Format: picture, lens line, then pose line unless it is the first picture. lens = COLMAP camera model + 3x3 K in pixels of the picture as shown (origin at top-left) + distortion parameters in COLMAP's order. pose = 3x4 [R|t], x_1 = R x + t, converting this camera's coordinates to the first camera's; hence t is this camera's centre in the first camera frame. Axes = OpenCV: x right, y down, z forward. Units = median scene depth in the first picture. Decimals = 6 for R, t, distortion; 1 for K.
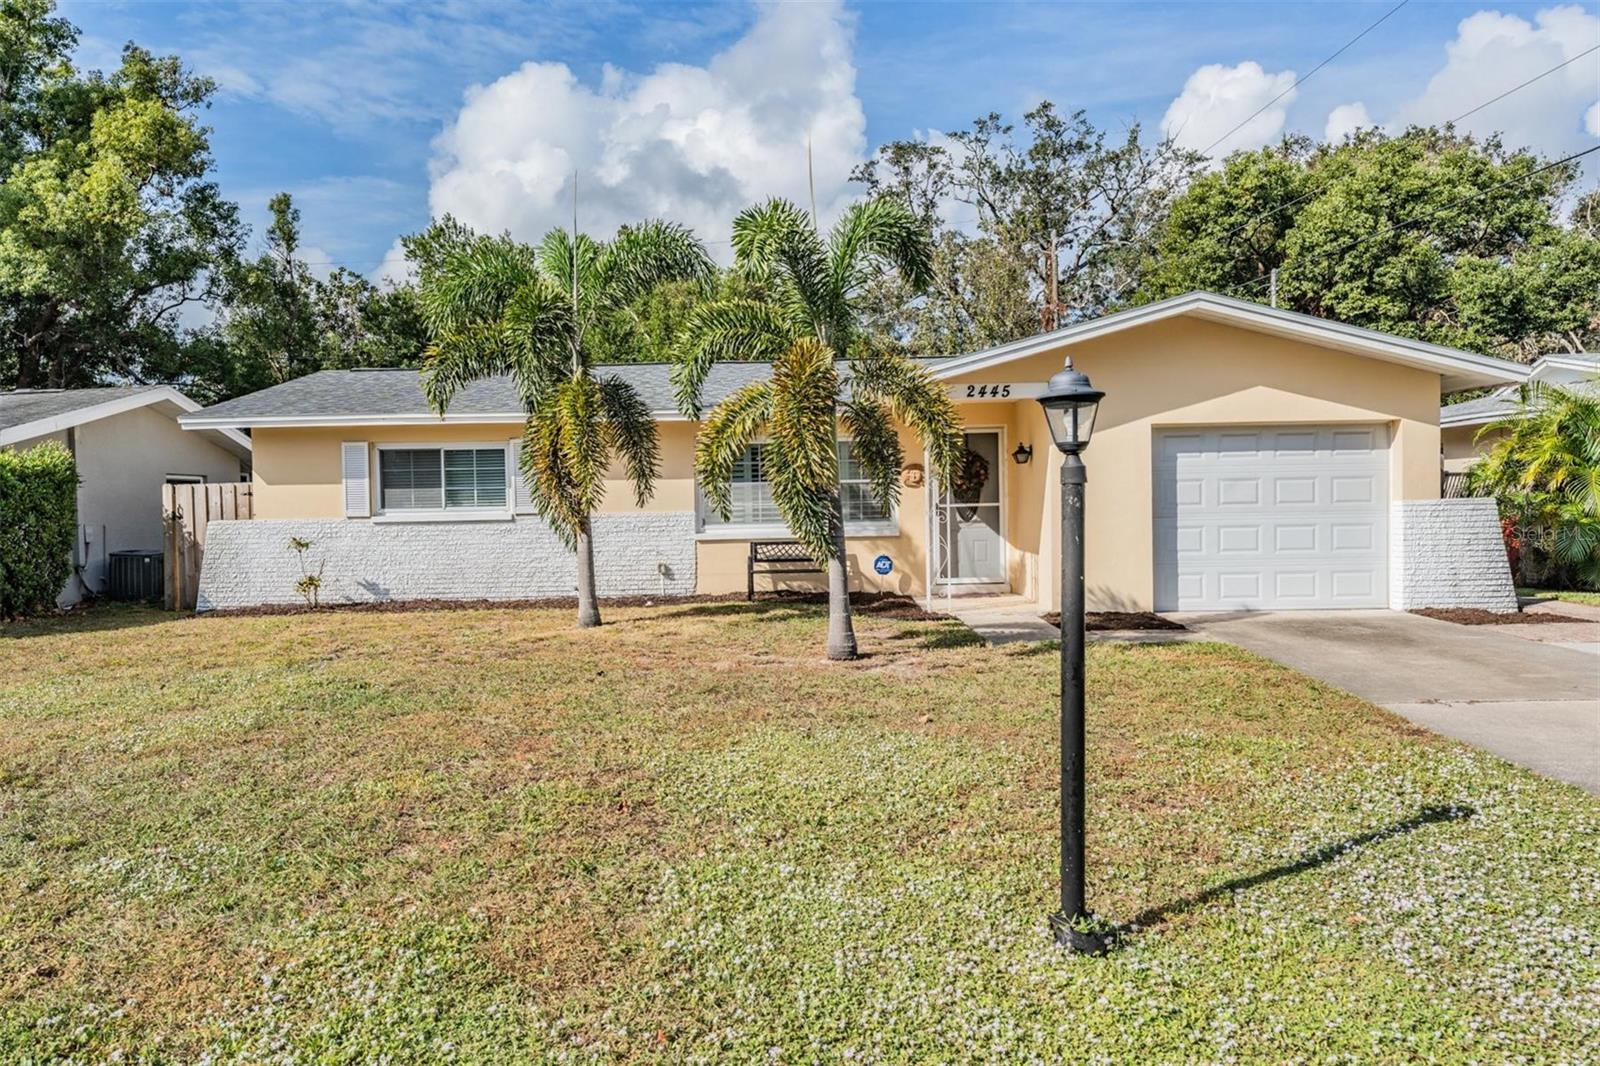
lens RADIAL K [[1124.9, 0, 797.1], [0, 1124.9, 528.1], [0, 0, 1]] dist [-0.003235, -0.000535]
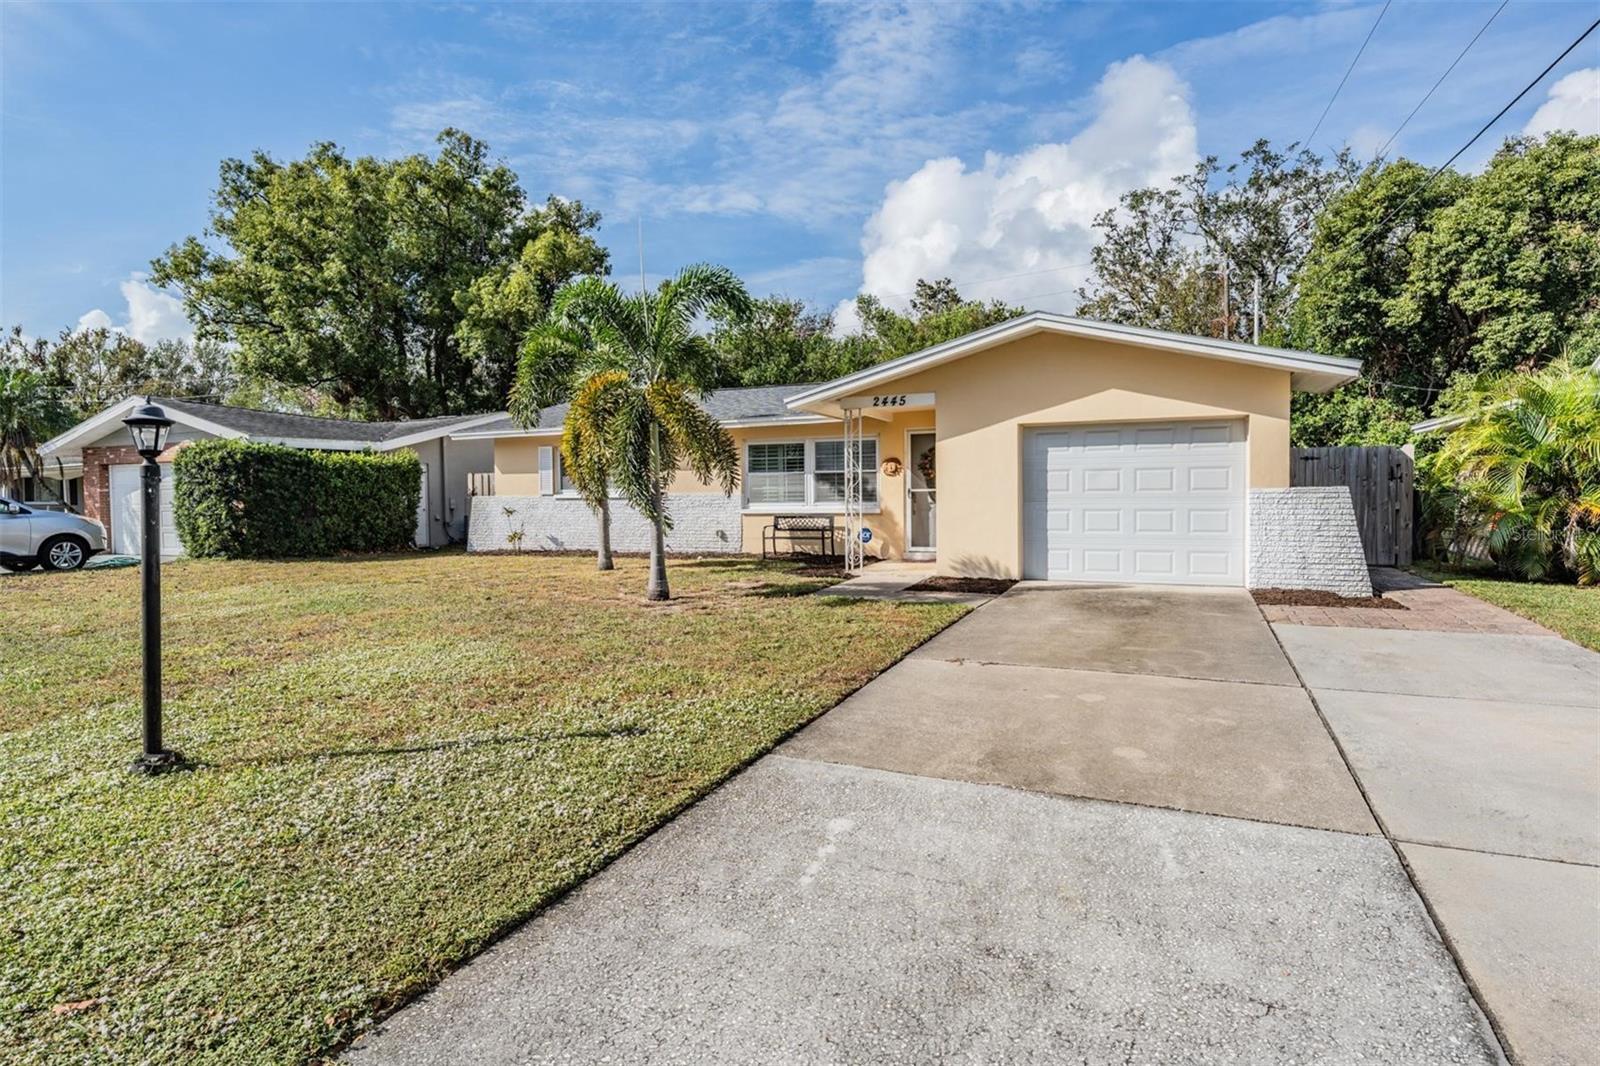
lens RADIAL K [[846.1, 0, 797.2], [0, 846.1, 506.2], [0, 0, 1]] dist [0.001380, -0.001435]
pose [[0.922096, 0.014842, -0.386676, 0.375160], [-0.014508, 0.999888, 0.003783, -0.003395], [0.386689, 0.002122, 0.922208, 0.059098]]
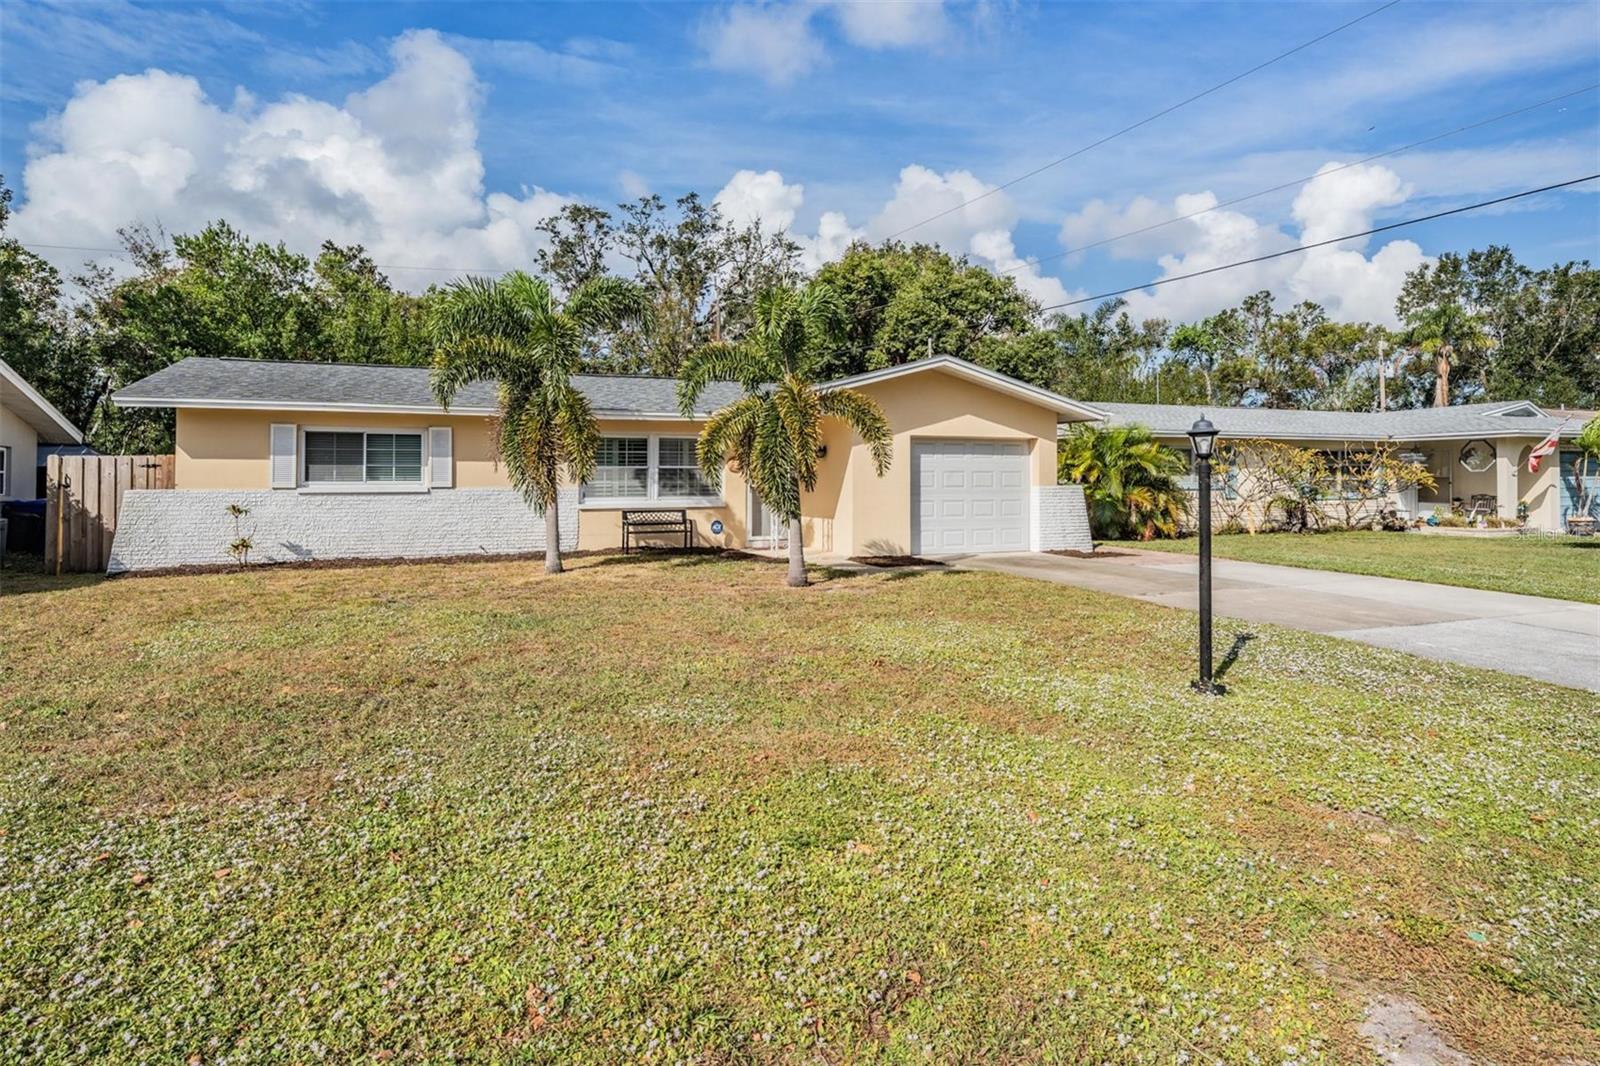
lens RADIAL K [[875.0, 0, 796.4], [0, 875.0, 471.6], [0, 0, 1]] dist [-0.008391, -0.000130]
pose [[0.913461, 0.020878, 0.406391, -0.271452], [-0.005509, 0.999226, -0.038952, 0.005317], [-0.406889, 0.033342, 0.912869, -0.039740]]
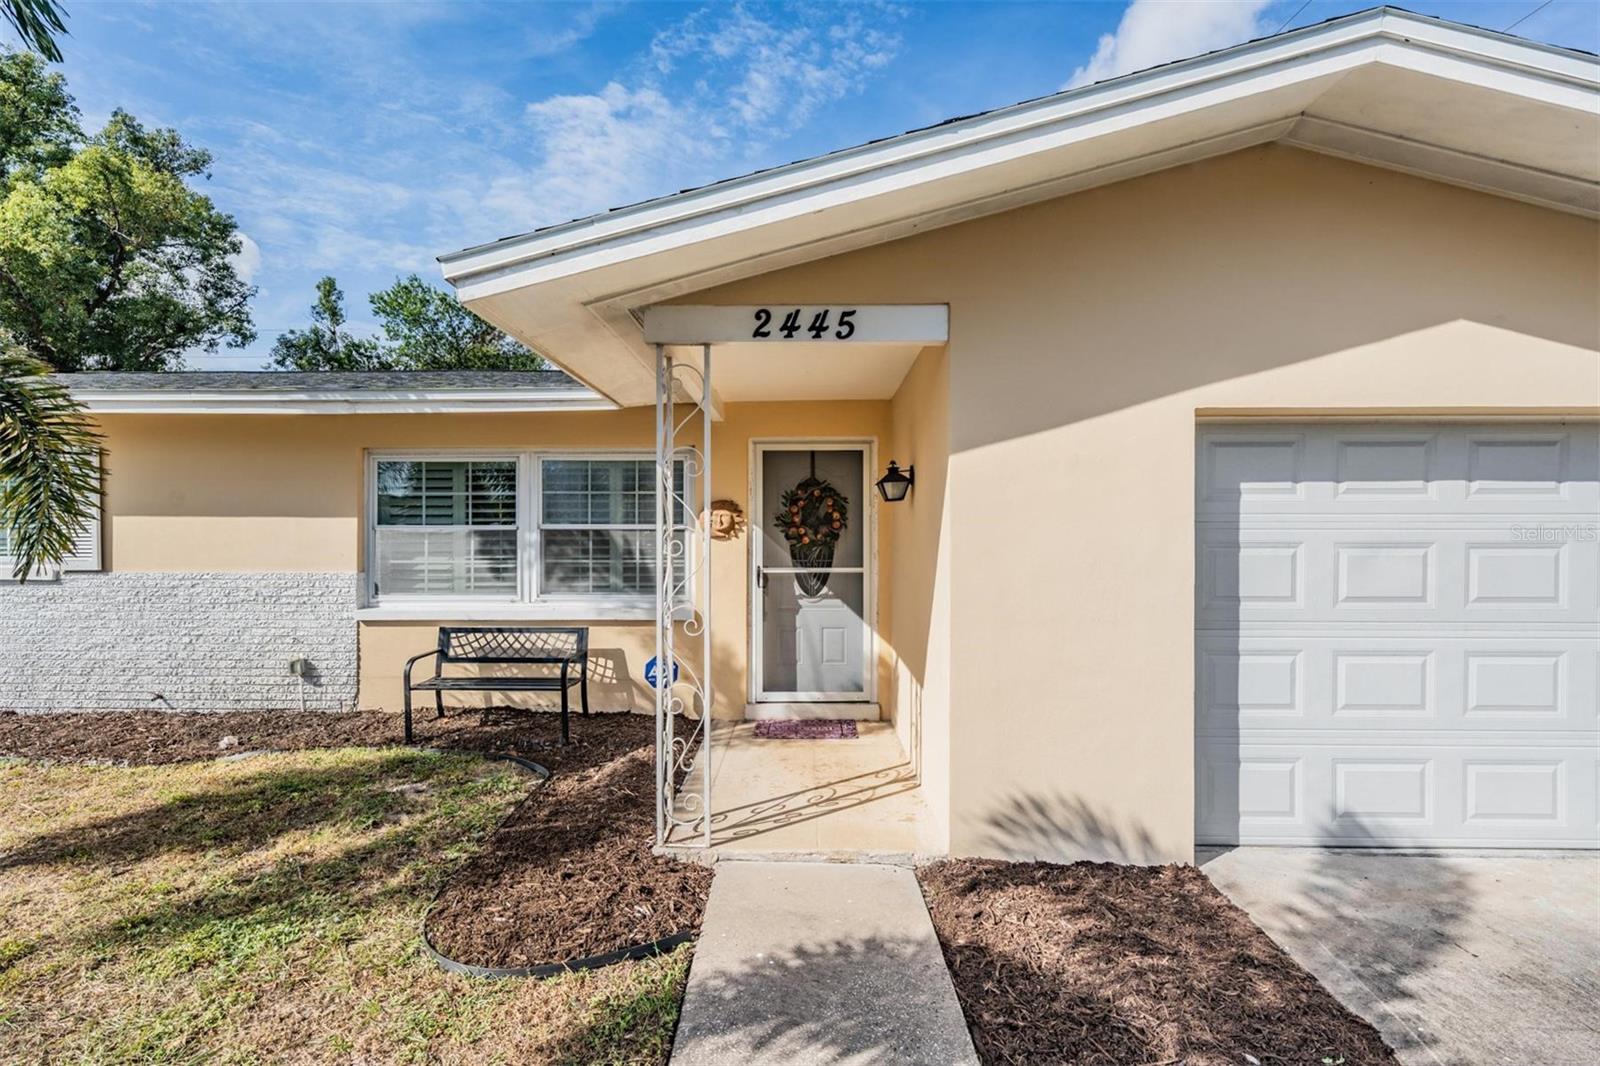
lens RADIAL K [[688.5, 0, 793.7], [0, 688.5, 529.6], [0, 0, 1]] dist [-0.001846, -0.000248]
pose [[0.999821, 0.018934, 0.000340, 0.140409], [-0.018921, 0.999561, -0.022792, -0.033112], [-0.000772, 0.022781, 0.999740, 0.625010]]
